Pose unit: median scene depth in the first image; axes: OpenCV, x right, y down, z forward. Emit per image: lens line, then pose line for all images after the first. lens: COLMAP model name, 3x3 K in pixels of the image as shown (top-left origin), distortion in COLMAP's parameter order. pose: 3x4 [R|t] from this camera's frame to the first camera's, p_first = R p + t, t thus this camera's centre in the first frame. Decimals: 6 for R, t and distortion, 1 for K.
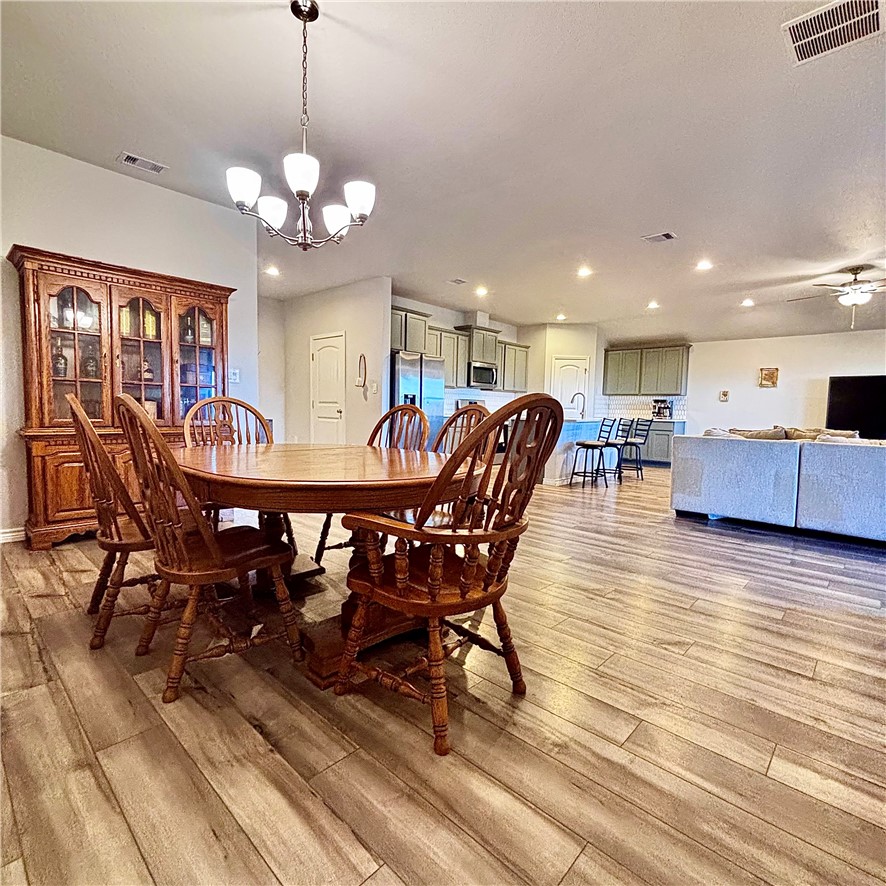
lens RADIAL K [[476.0, 0, 445.4], [0, 476.0, 443.7], [0, 0, 1]] dist [-0.000107, 0.000186]
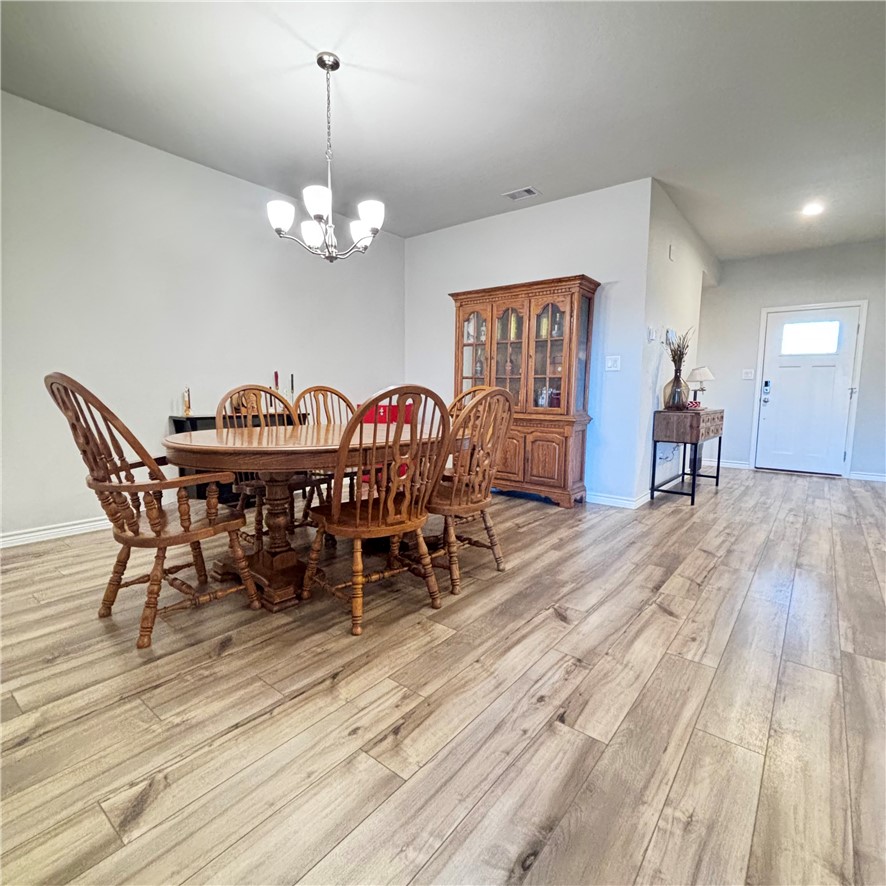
lens RADIAL K [[478.1, 0, 451.3], [0, 478.1, 444.0], [0, 0, 1]] dist [-0.003398, 0.002879]
pose [[0.090336, 0.089325, -0.991897, 0.256525], [-0.081807, 0.993269, 0.081998, -0.018244], [0.992546, 0.073737, 0.097035, 0.317783]]
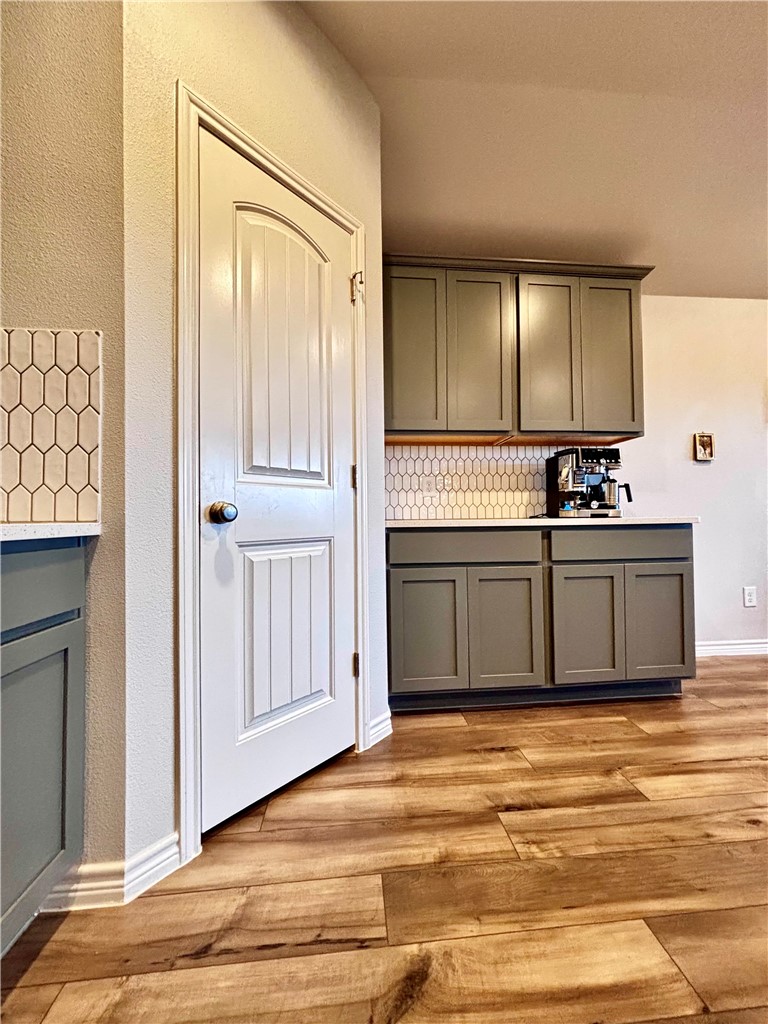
lens RADIAL K [[412.4, 0, 387.5], [0, 412.4, 513.0], [0, 0, 1]] dist [0.000906, -0.000137]
pose [[0.668243, -0.017426, 0.743739, 0.199276], [0.082558, 0.995288, -0.050858, -0.057582], [-0.739348, 0.095387, 0.666533, 1.016681]]
